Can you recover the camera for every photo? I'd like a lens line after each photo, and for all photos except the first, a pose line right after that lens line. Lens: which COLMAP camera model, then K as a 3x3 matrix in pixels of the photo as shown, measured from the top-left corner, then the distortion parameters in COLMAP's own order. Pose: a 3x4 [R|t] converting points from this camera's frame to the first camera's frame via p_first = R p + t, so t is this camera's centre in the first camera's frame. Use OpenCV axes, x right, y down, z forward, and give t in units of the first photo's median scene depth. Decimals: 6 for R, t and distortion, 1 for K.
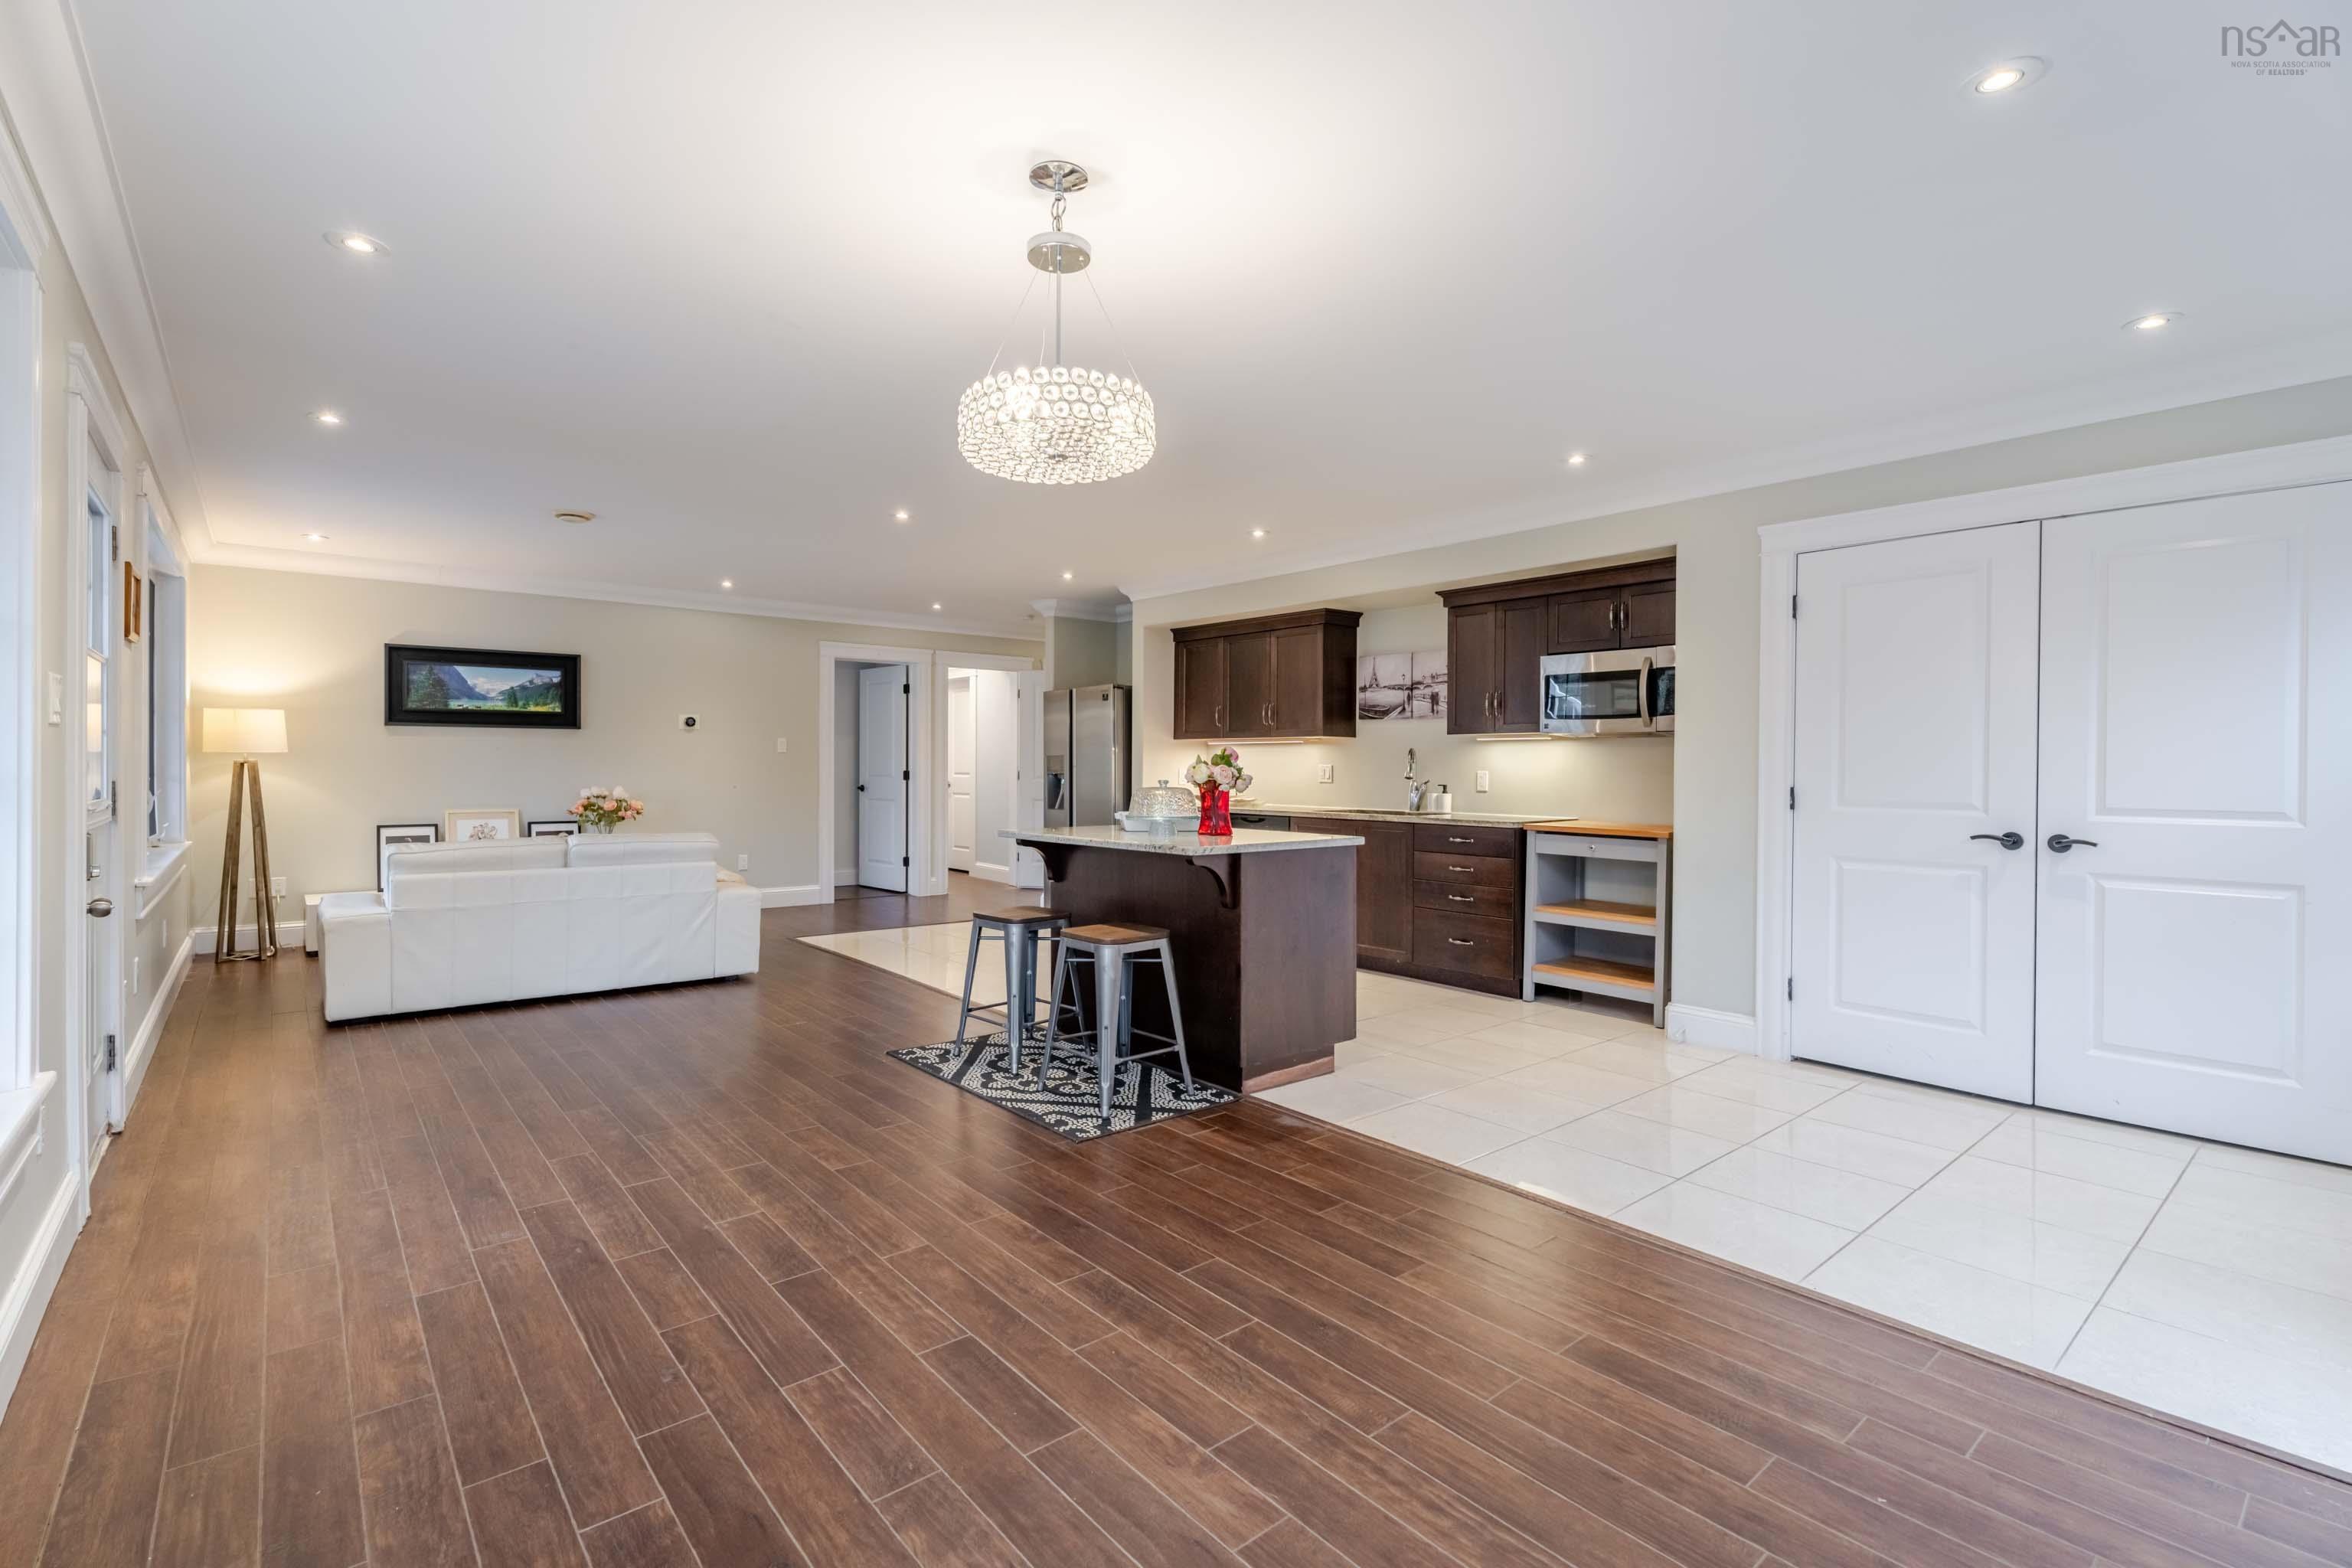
lens RADIAL K [[1055.0, 0, 1164.4], [0, 1055.0, 782.7], [0, 0, 1]] dist [0.000793, 0.000019]
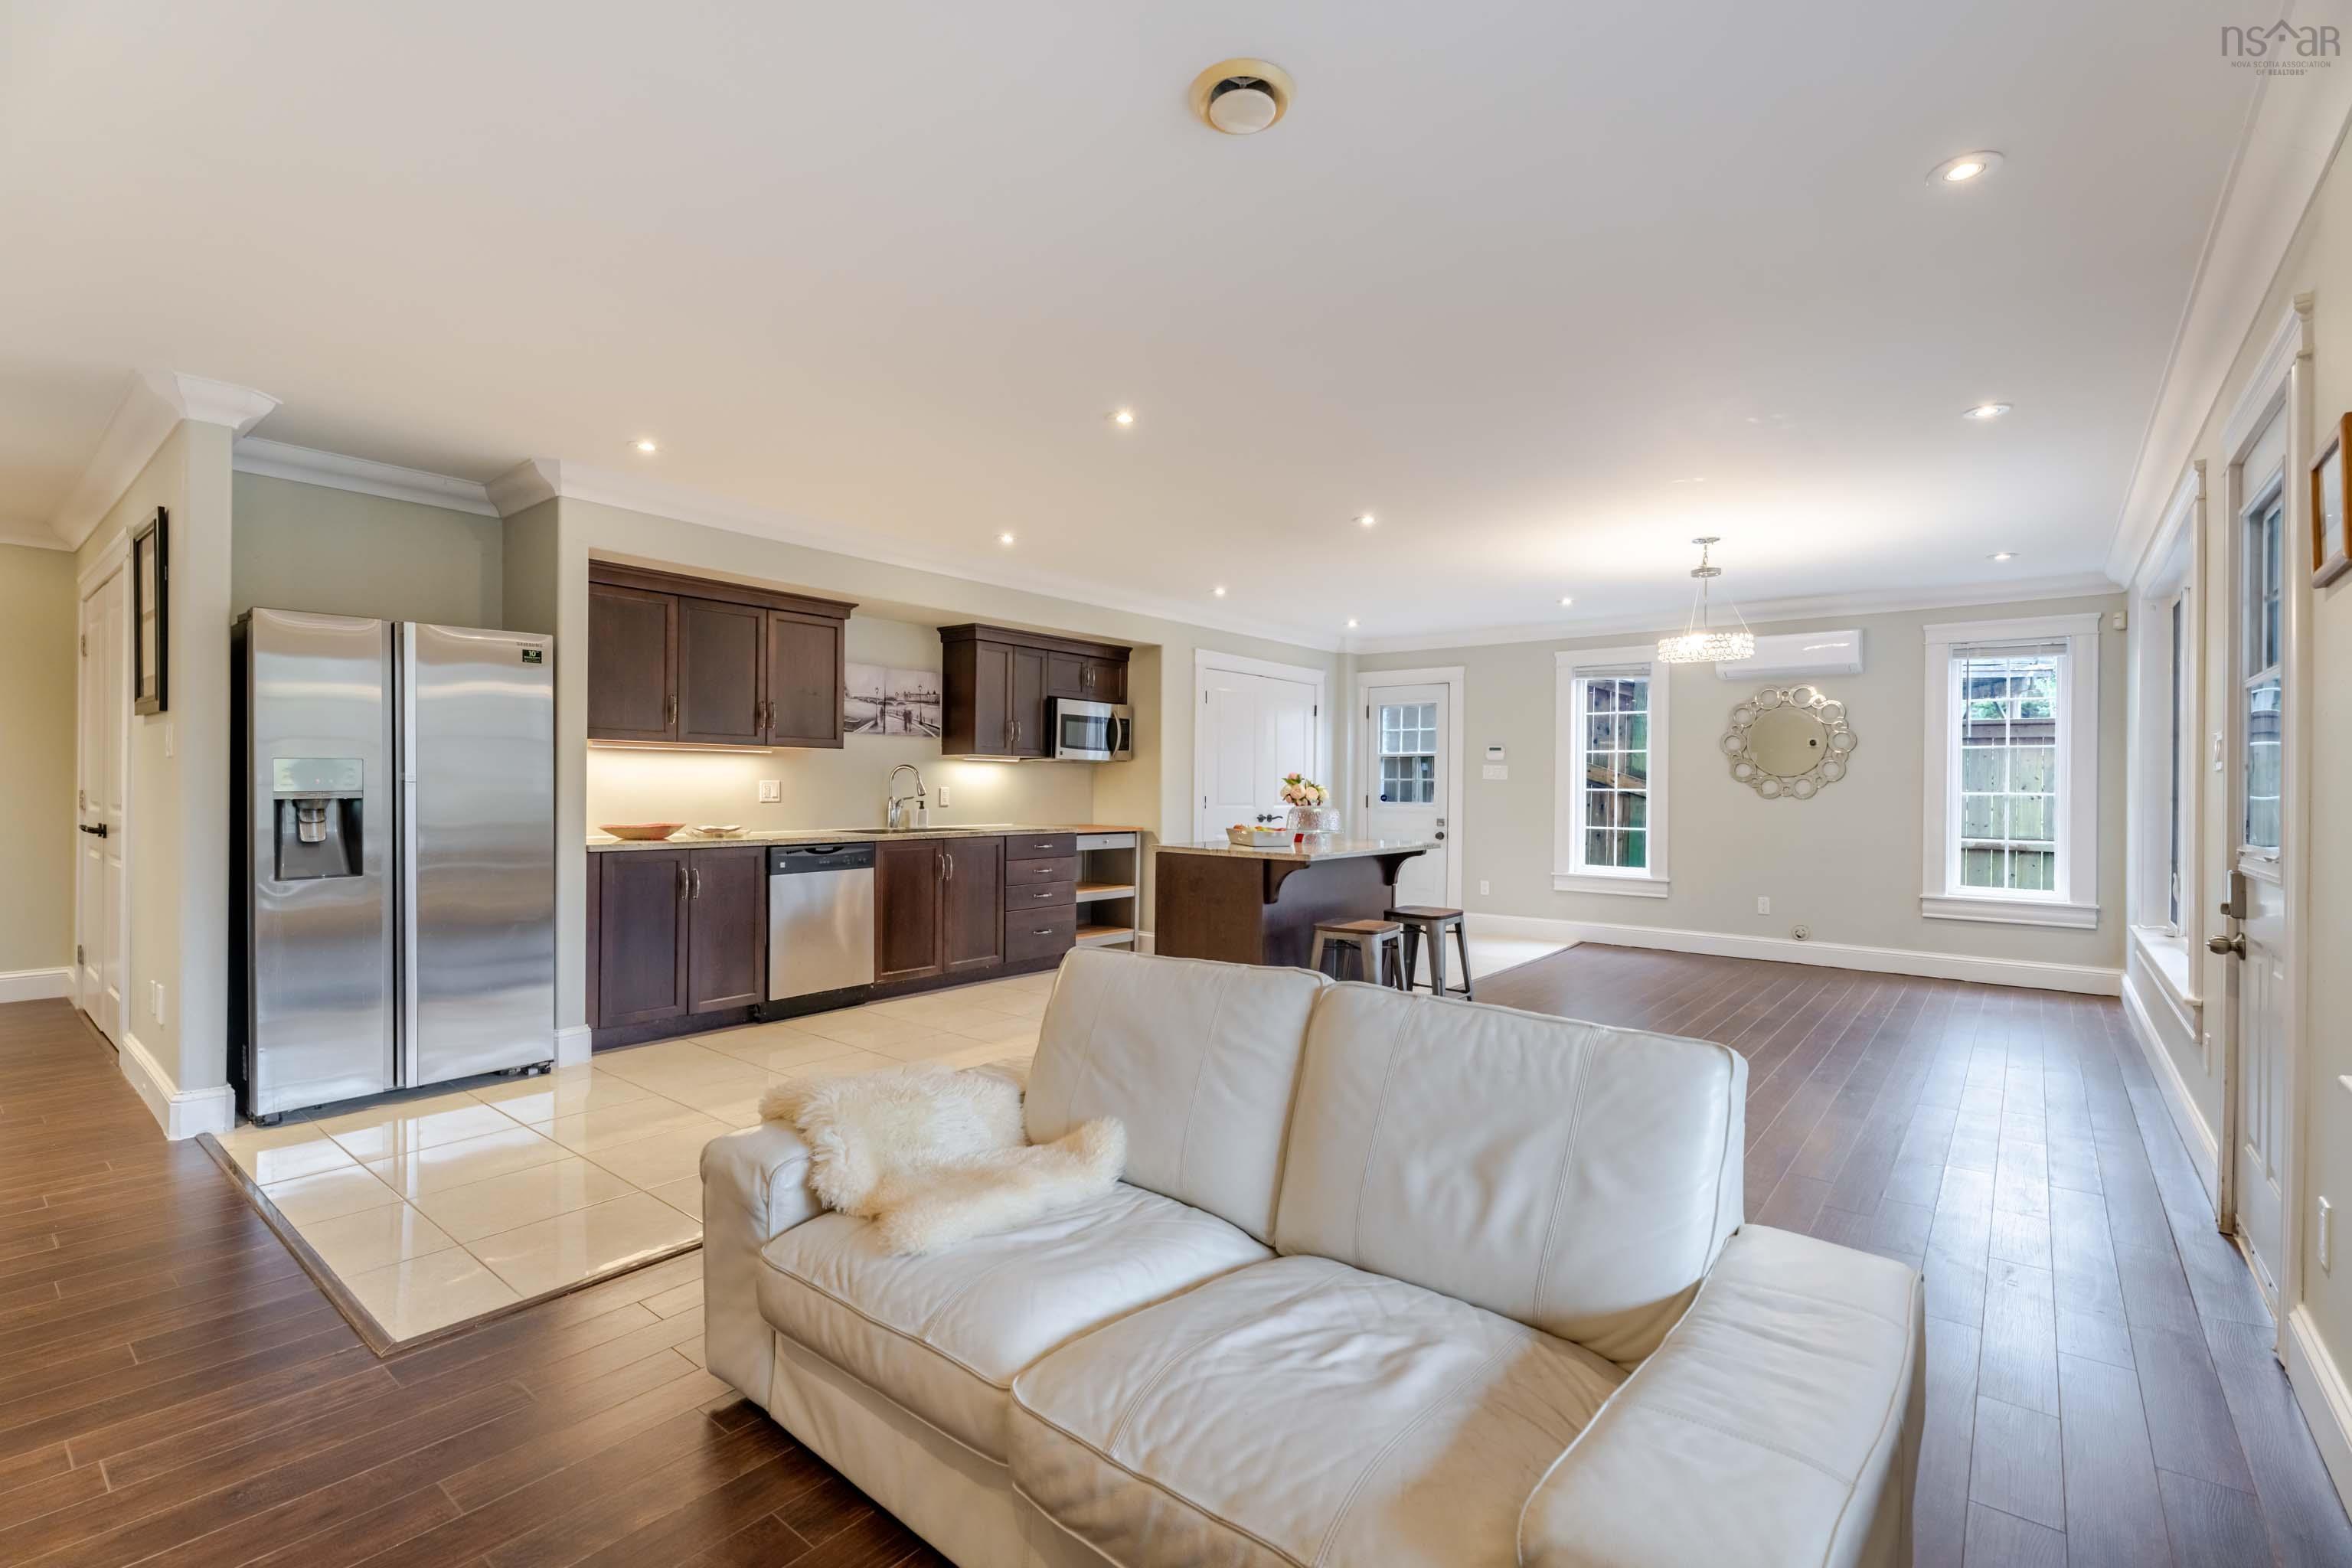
lens RADIAL K [[1055.0, 0, 1164.4], [0, 1055.0, 782.7], [0, 0, 1]] dist [0.000793, 0.000019]
pose [[-0.180833, -0.005834, 0.983496, -0.783554], [0.005372, 0.999962, 0.006920, -0.021333], [-0.983499, 0.006535, -0.180795, 0.930643]]
